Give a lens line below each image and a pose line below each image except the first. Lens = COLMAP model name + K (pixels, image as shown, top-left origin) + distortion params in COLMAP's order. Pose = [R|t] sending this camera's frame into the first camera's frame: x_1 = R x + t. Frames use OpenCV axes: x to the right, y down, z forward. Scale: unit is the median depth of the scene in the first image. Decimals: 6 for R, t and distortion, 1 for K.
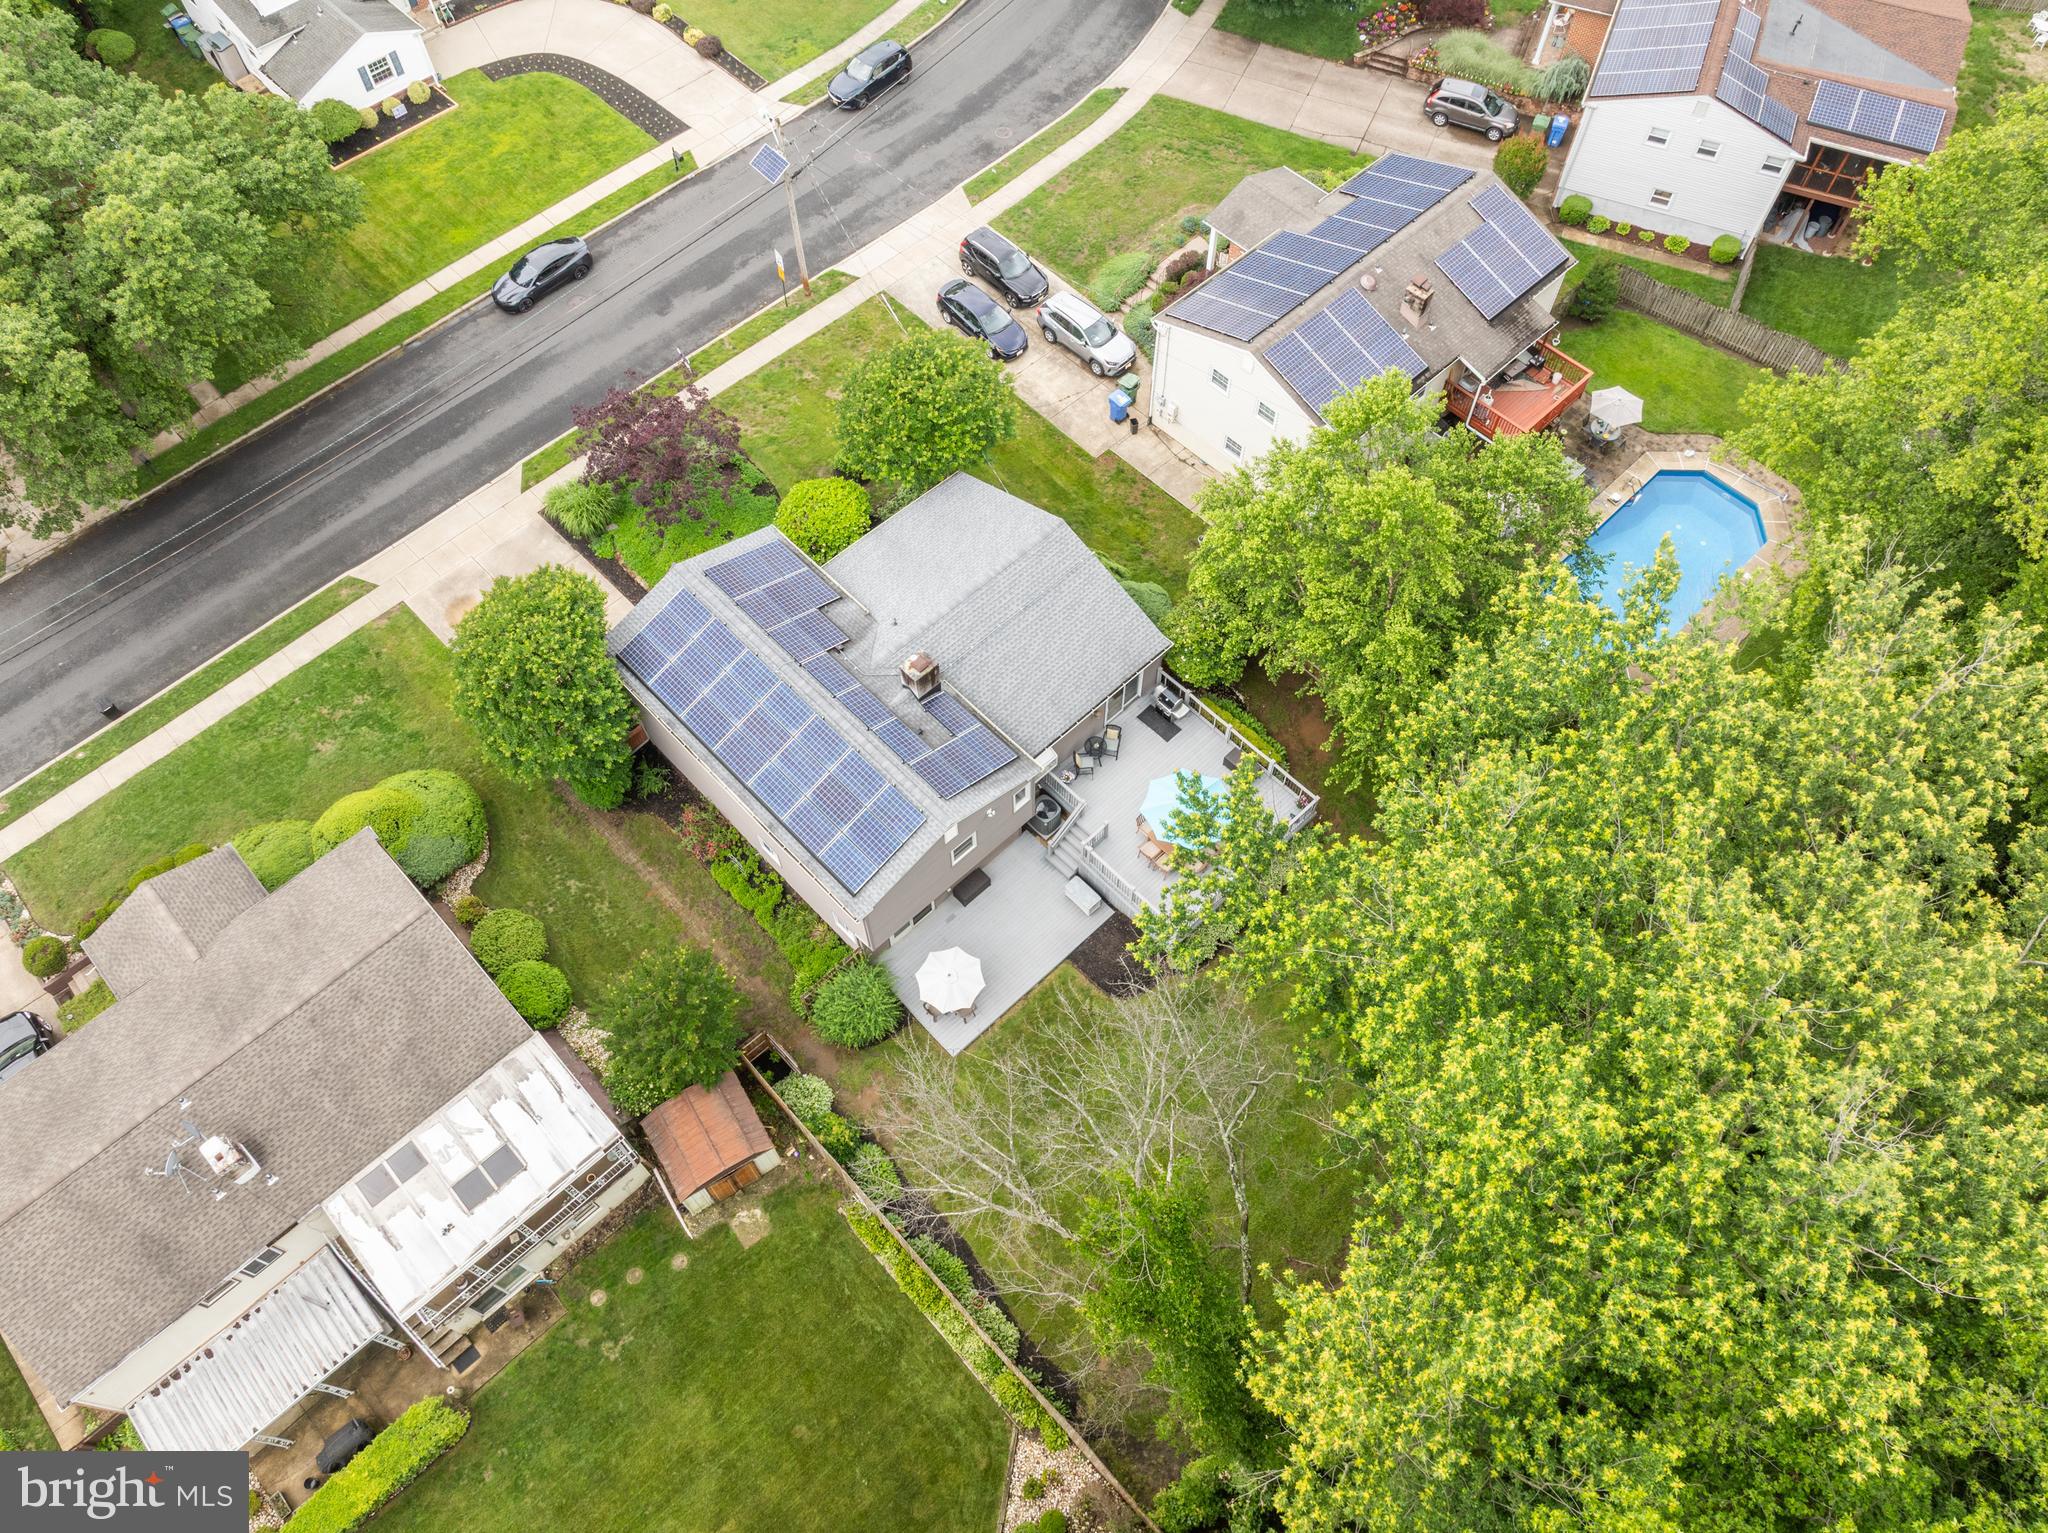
lens RADIAL K [[1448.5, 0, 1028.7], [0, 1448.5, 771.6], [0, 0, 1]] dist [-0.033323, 0.024785]
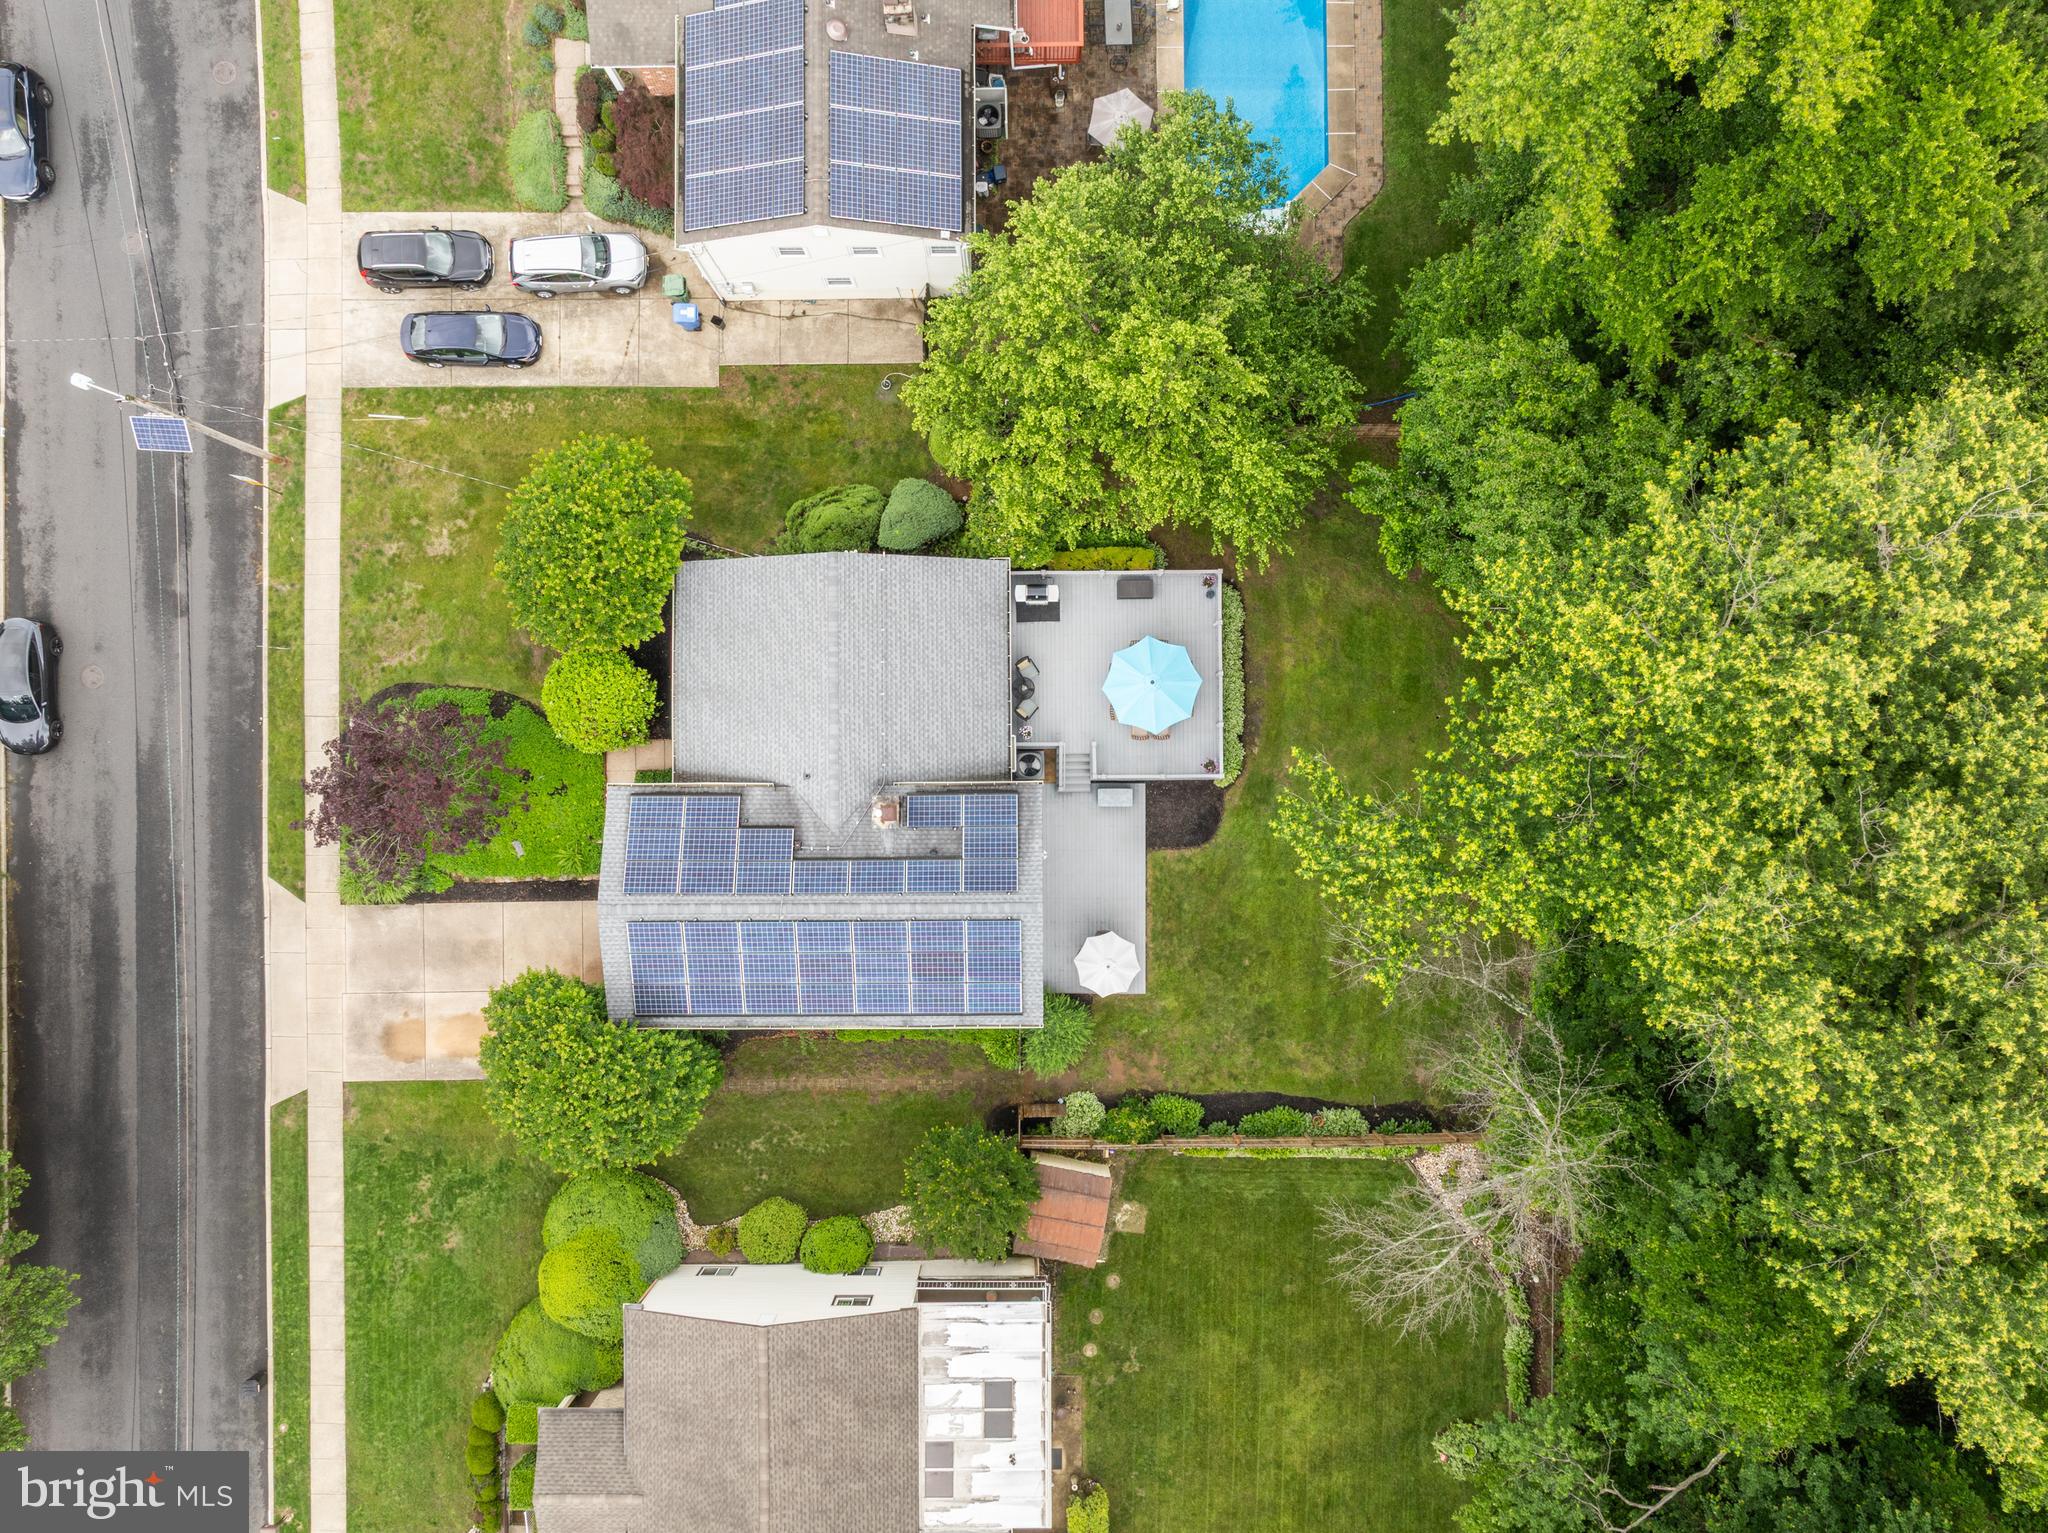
lens RADIAL K [[1448.5, 0, 1025.1], [0, 1448.5, 765.6], [0, 0, 1]] dist [-0.033323, 0.024785]
pose [[0.687768, -0.725924, 0.003018, 0.006004], [0.631805, 0.600633, 0.489963, -0.423119], [-0.357489, -0.335074, 0.871738, 0.120896]]
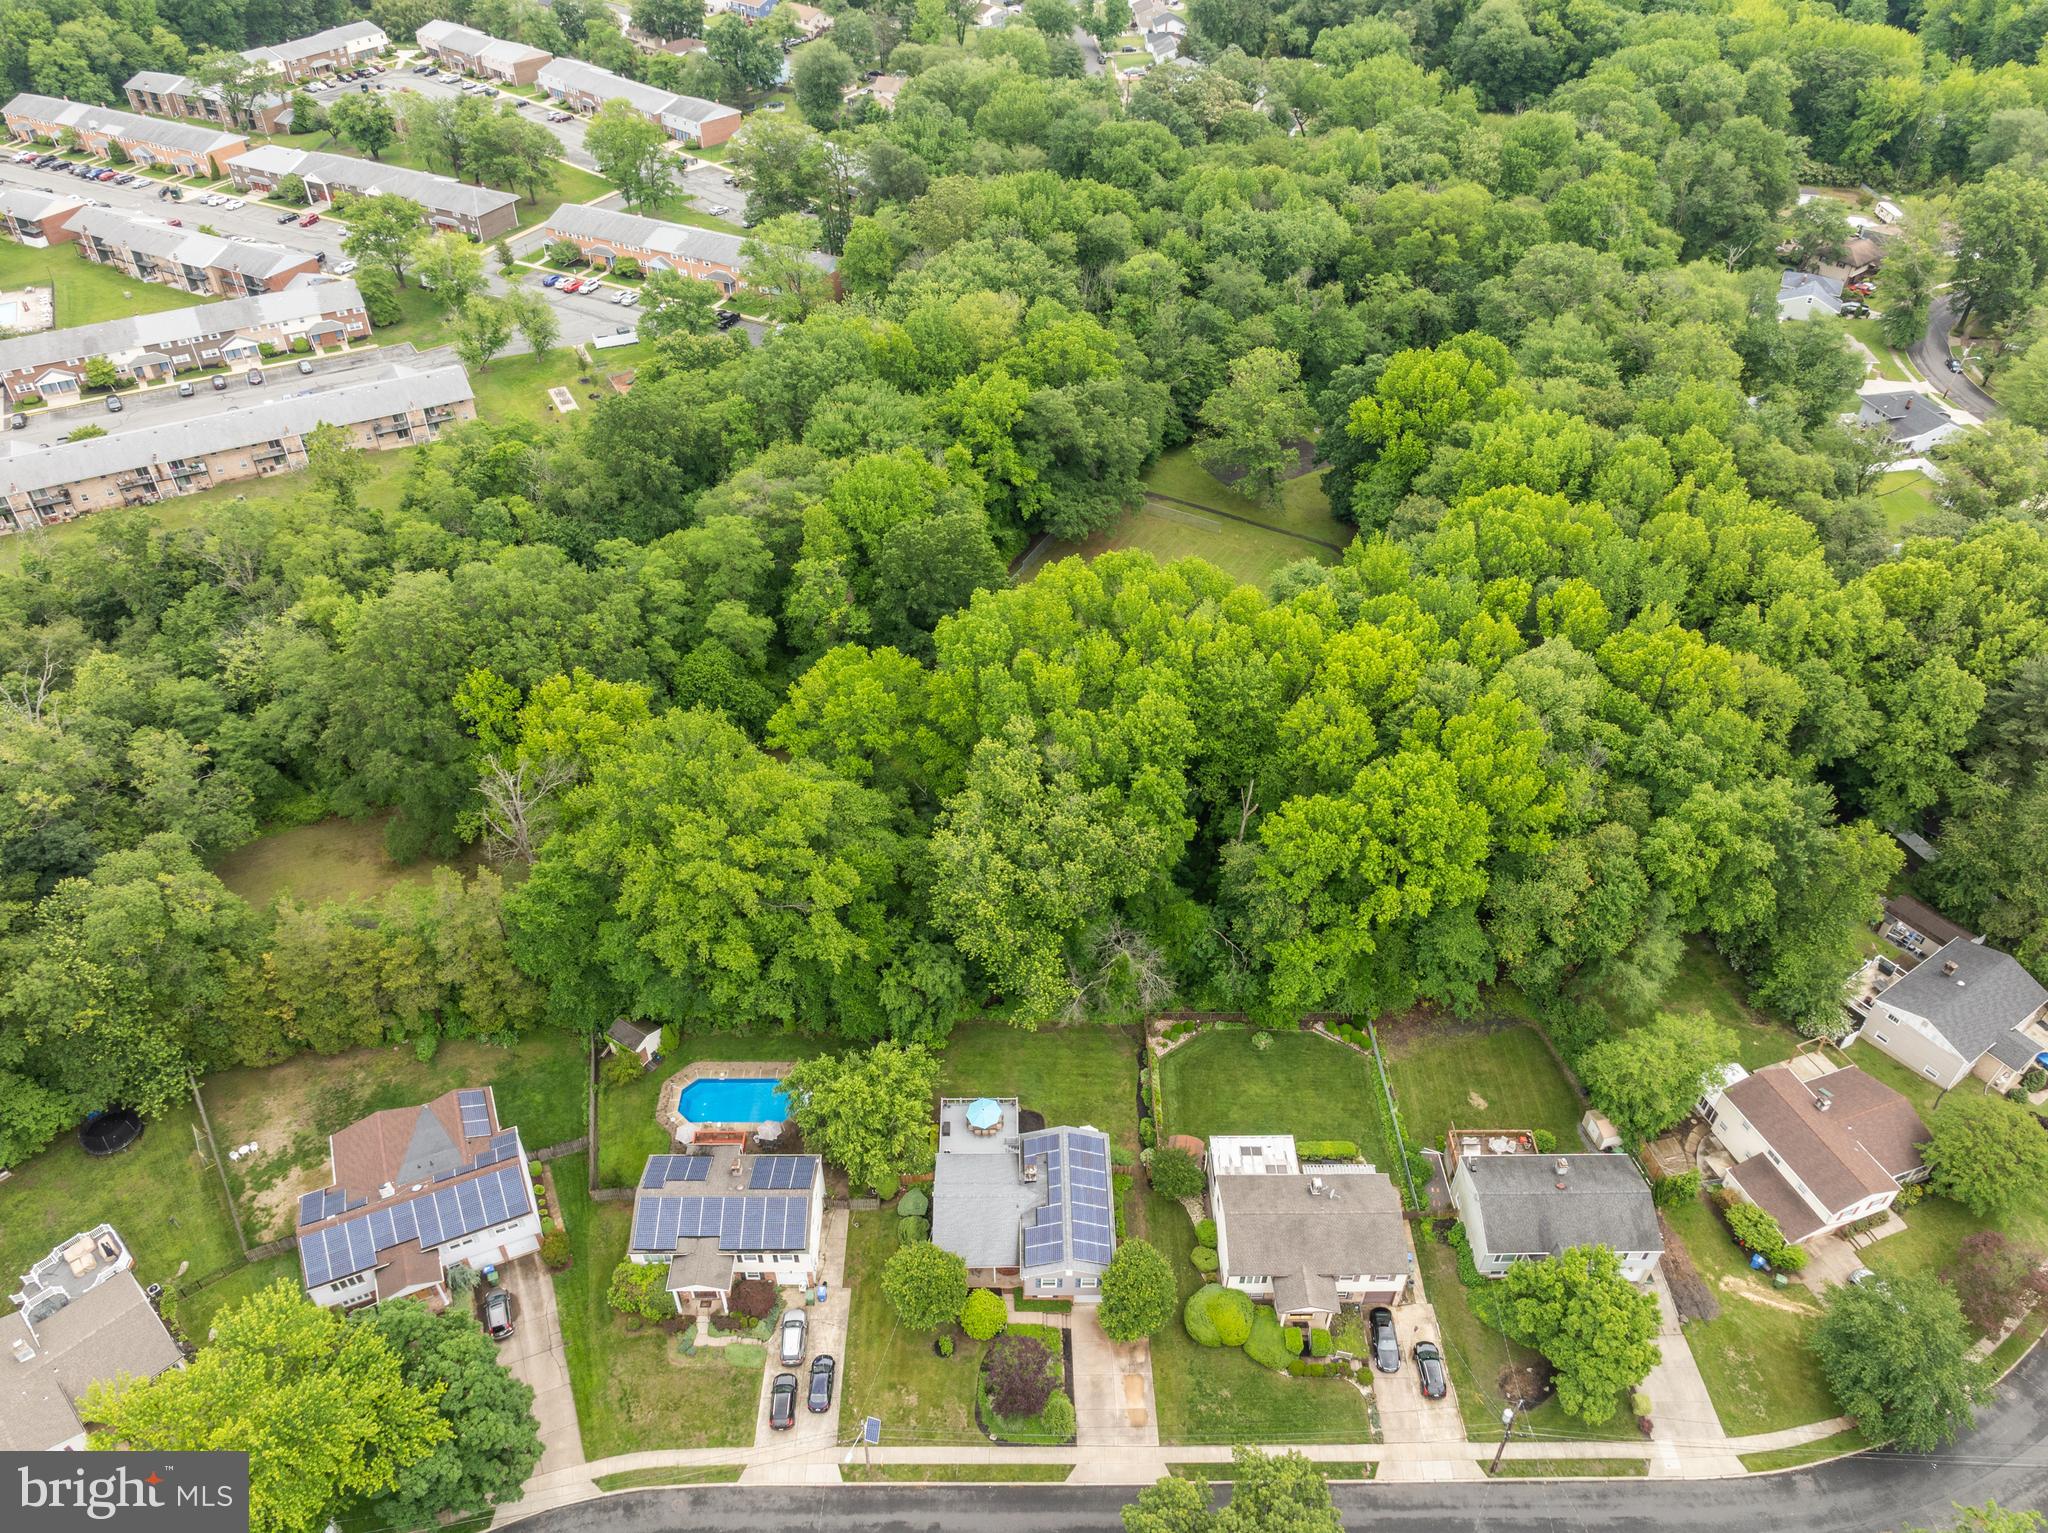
lens RADIAL K [[1448.5, 0, 1019.4], [0, 1448.5, 767.6], [0, 0, 1]] dist [-0.033323, 0.024785]
pose [[-0.727699, -0.442410, 0.524144, -0.939196], [0.592372, -0.020153, 0.805413, -1.842633], [-0.345759, 0.896586, 0.276737, -0.316669]]
